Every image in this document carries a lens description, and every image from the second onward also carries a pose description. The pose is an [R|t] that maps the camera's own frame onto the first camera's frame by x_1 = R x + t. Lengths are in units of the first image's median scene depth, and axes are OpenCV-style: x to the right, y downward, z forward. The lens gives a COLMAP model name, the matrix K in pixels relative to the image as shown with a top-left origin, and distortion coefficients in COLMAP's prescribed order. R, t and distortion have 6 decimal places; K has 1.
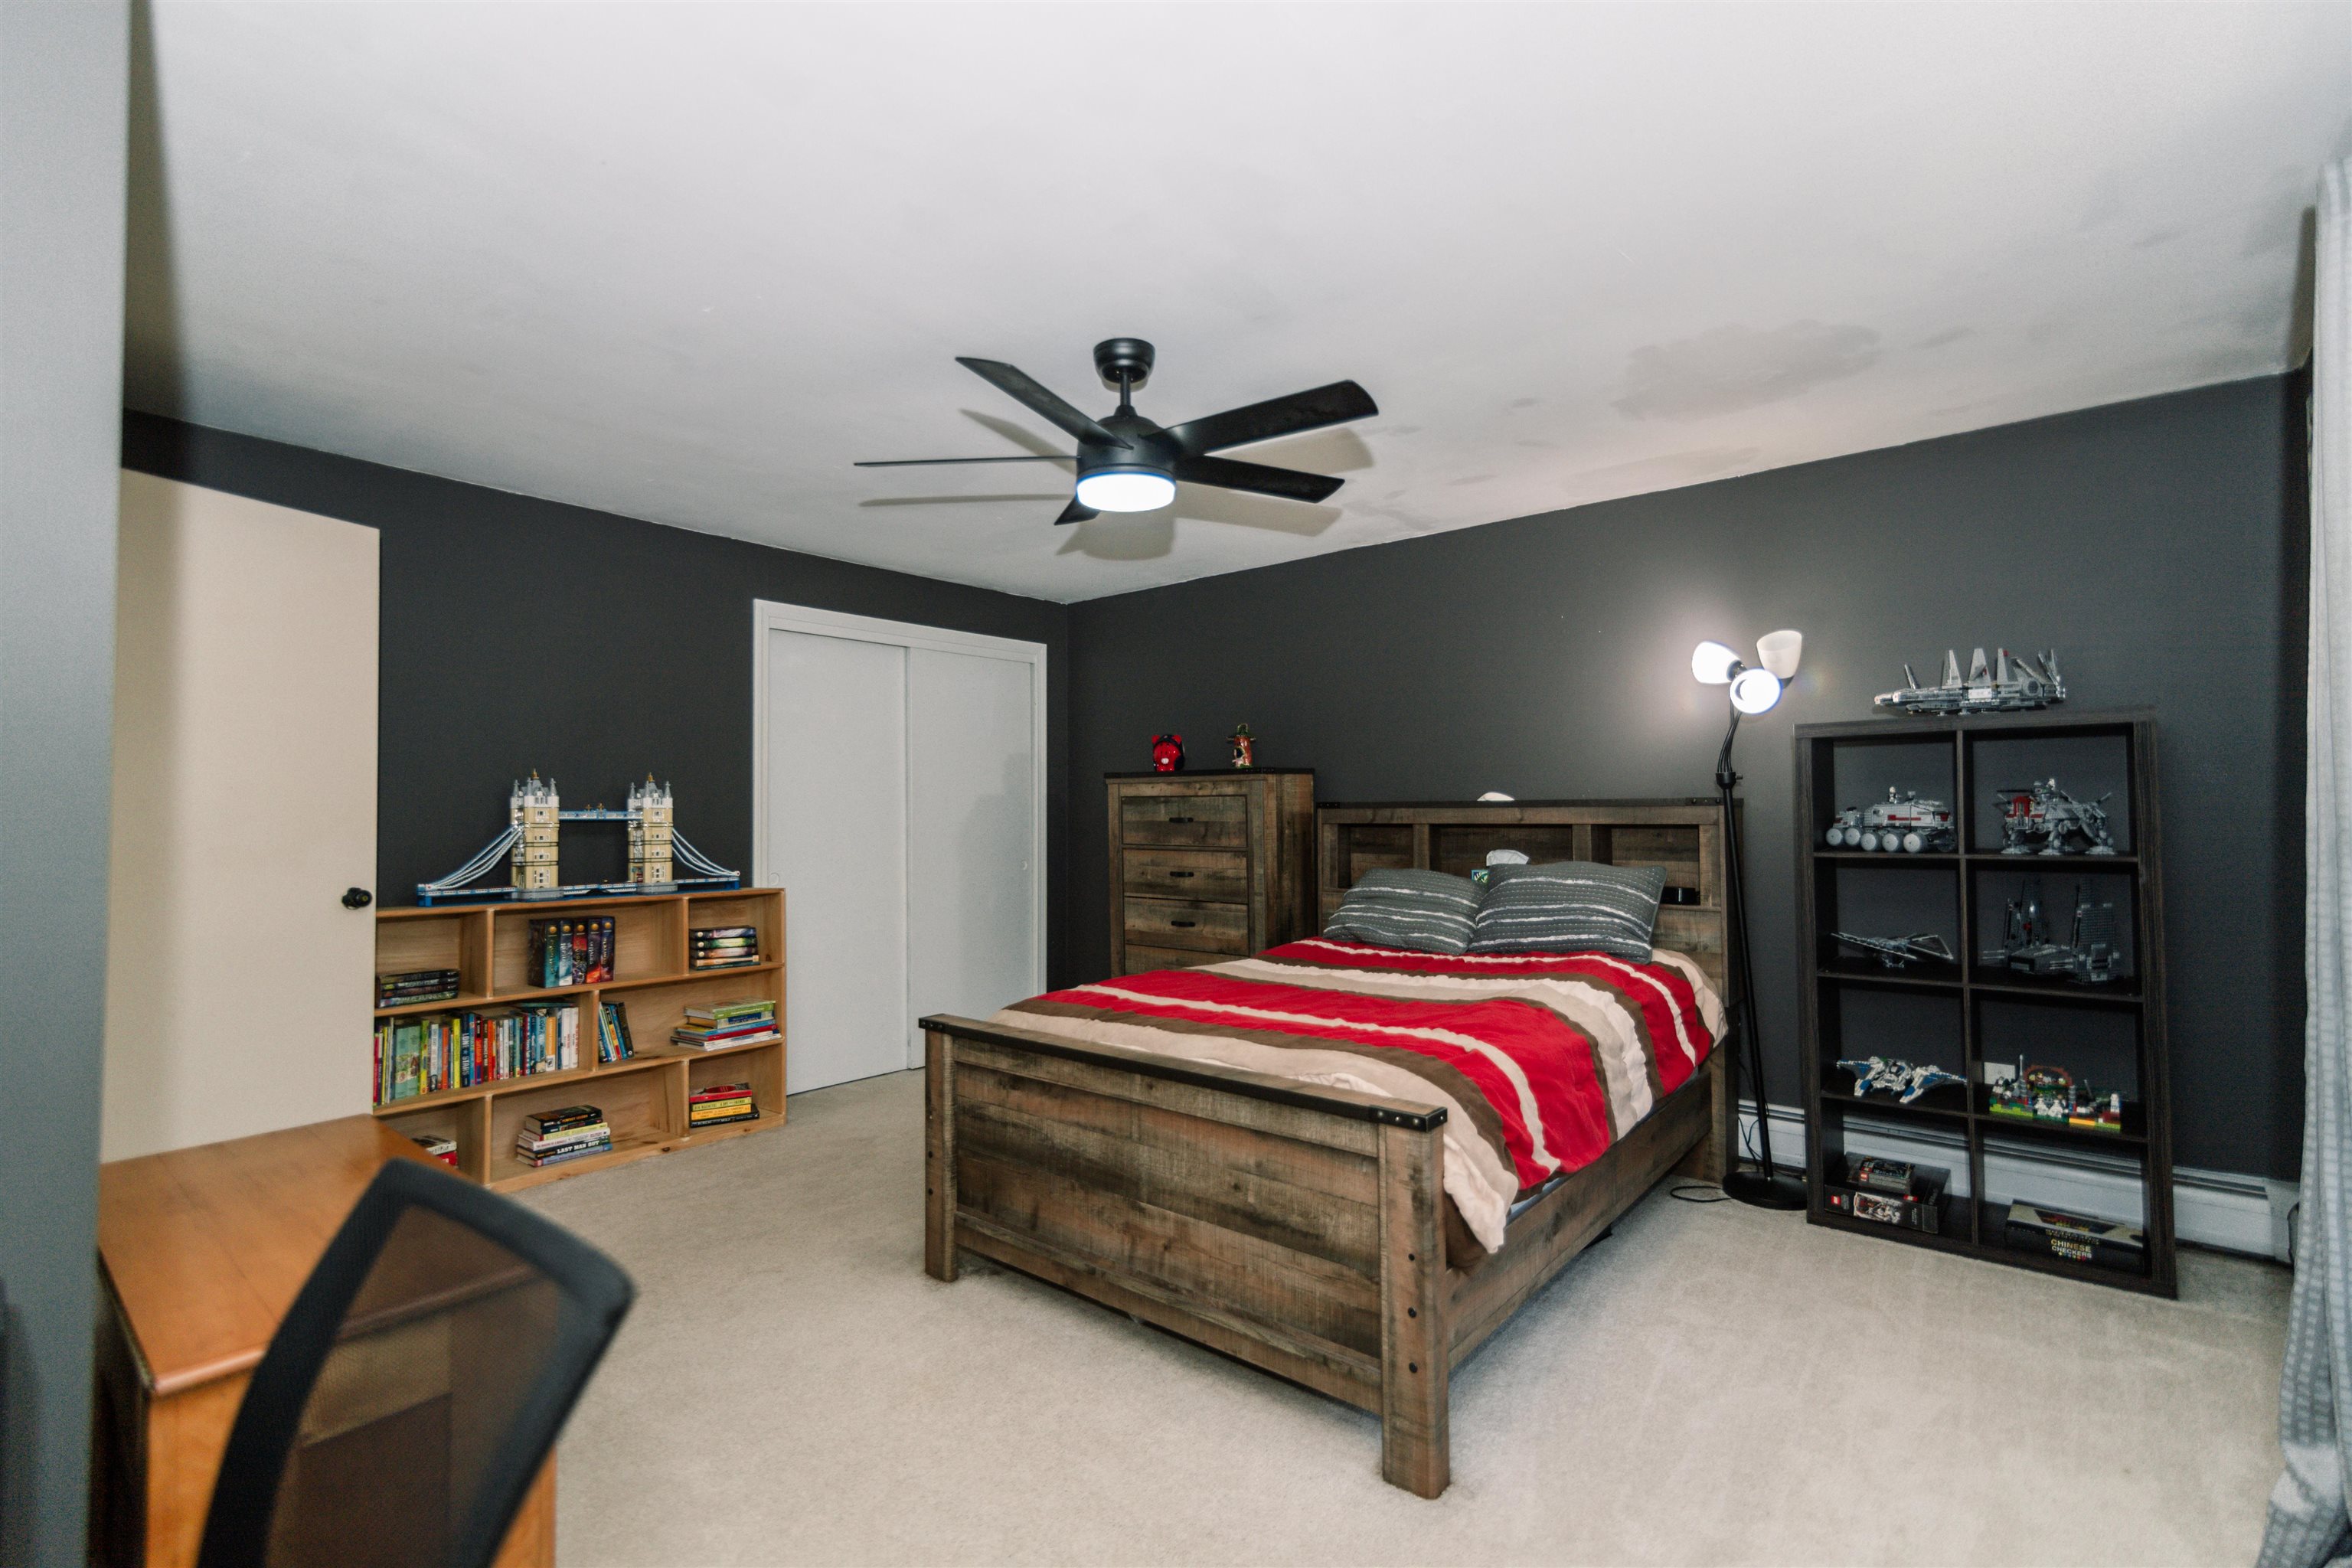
lens RADIAL K [[1064.4, 0, 1174.7], [0, 1064.4, 793.8], [0, 0, 1]] dist [0.012001, -0.000708]
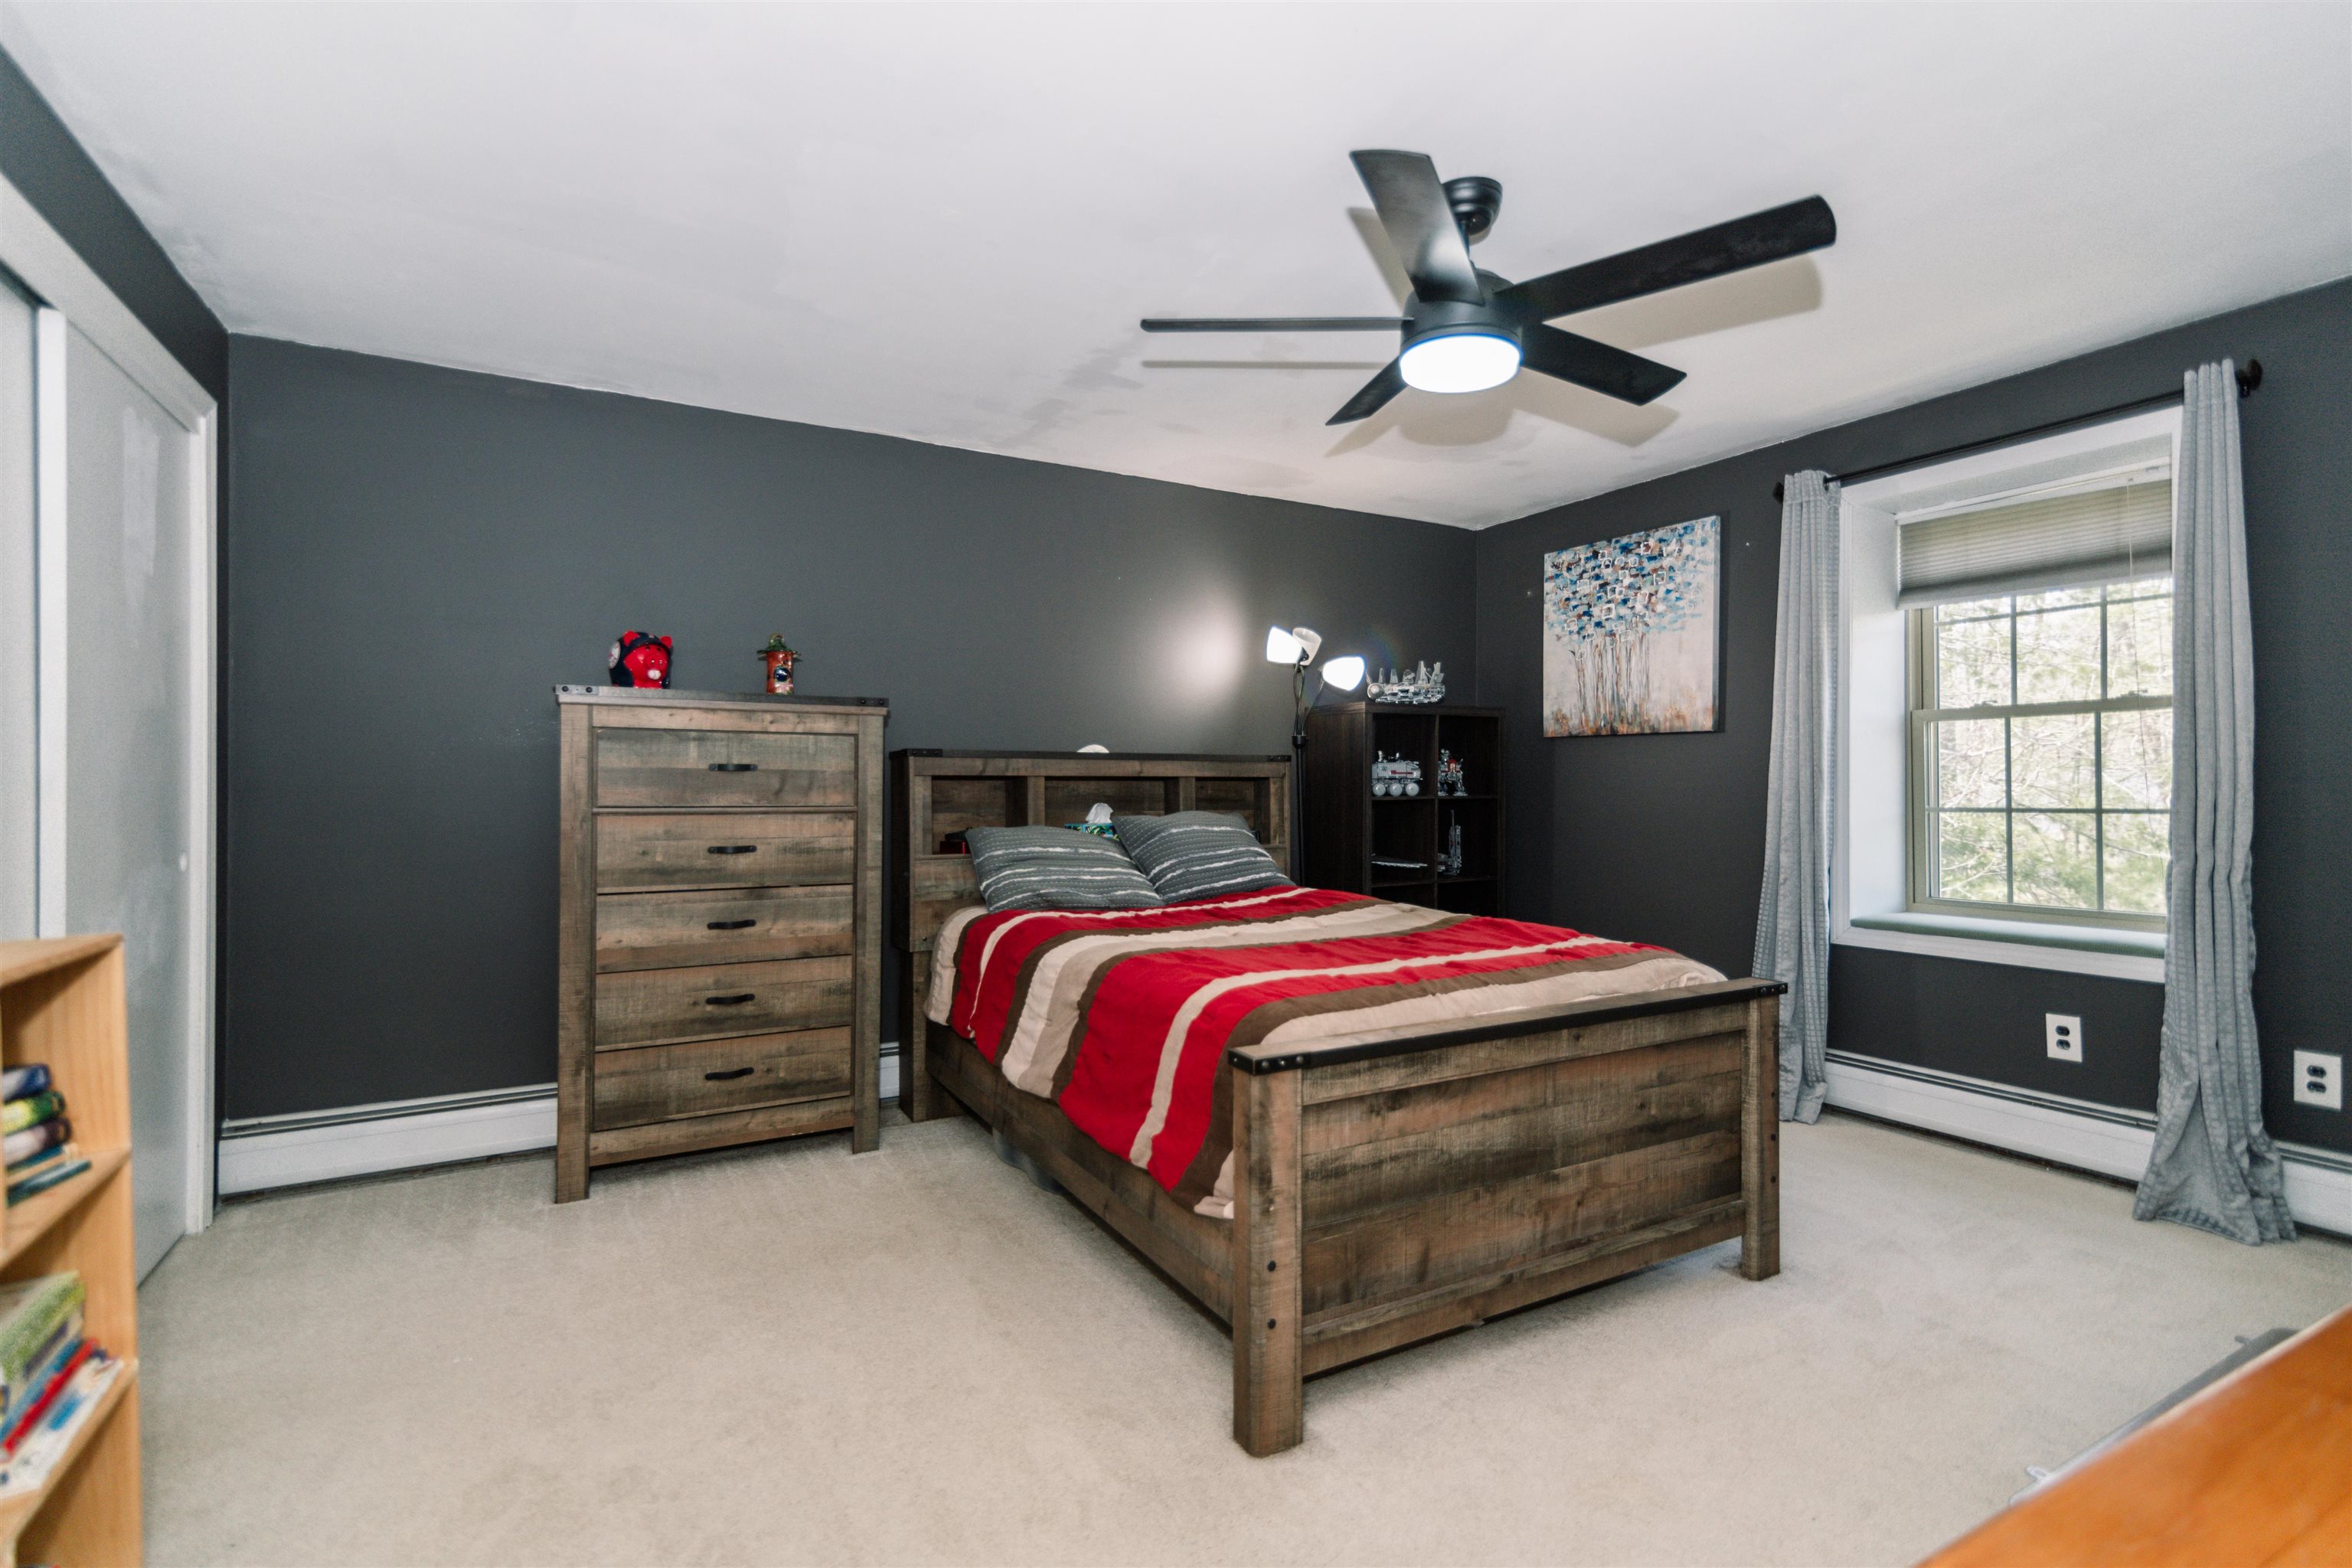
lens RADIAL K [[1064.4, 0, 1211.2], [0, 1064.4, 785.5], [0, 0, 1]] dist [0.012001, -0.000708]
pose [[0.354646, 0.006767, 0.934976, -0.651148], [-0.018674, 0.999826, -0.000153, 0.038967], [-0.934814, -0.017406, 0.354711, 0.626861]]
